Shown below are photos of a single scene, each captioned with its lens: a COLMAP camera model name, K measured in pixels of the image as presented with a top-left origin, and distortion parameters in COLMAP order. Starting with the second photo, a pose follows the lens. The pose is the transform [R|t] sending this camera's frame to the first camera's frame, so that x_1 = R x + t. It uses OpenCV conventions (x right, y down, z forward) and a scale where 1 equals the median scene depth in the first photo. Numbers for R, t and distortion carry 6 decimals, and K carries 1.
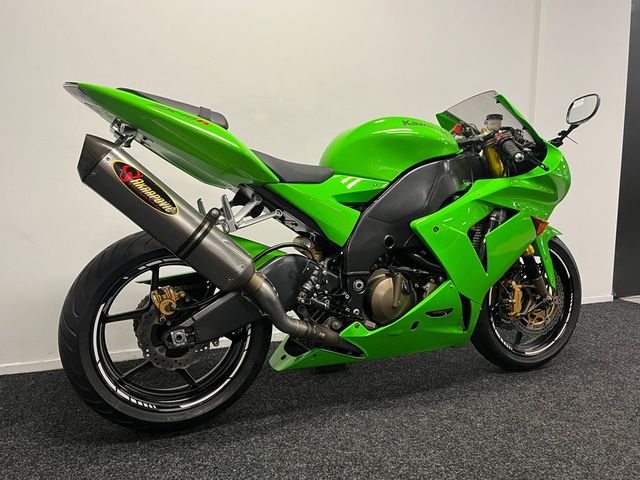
lens RADIAL K [[521.2, 0, 320.0], [0, 521.2, 240.0], [0, 0, 1]] dist [0.039494, -0.001127]
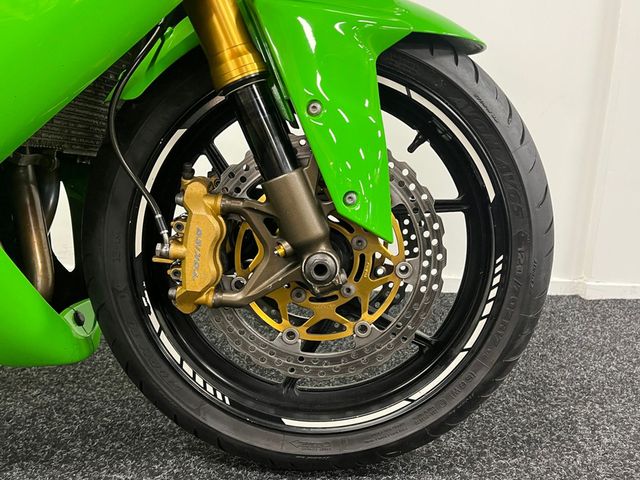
lens RADIAL K [[521.2, 0, 320.0], [0, 521.2, 240.0], [0, 0, 1]] dist [0.039494, -0.001127]
pose [[0.923083, 0.118451, -0.365907, 0.626443], [-0.072903, 0.988032, 0.135931, 0.076762], [0.377629, -0.098799, 0.920671, 0.884039]]
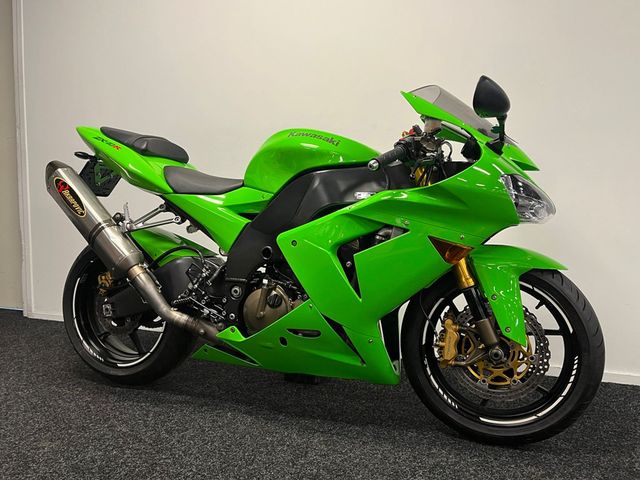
lens RADIAL K [[475.1, 0, 340.7], [0, 475.1, 243.0], [0, 0, 1]] dist [0.032400, 0.000151]
pose [[0.753215, 0.059229, -0.655102, 0.826911], [-0.084672, 0.996382, -0.007268, -0.020648], [0.652302, 0.060944, 0.755505, 0.395116]]
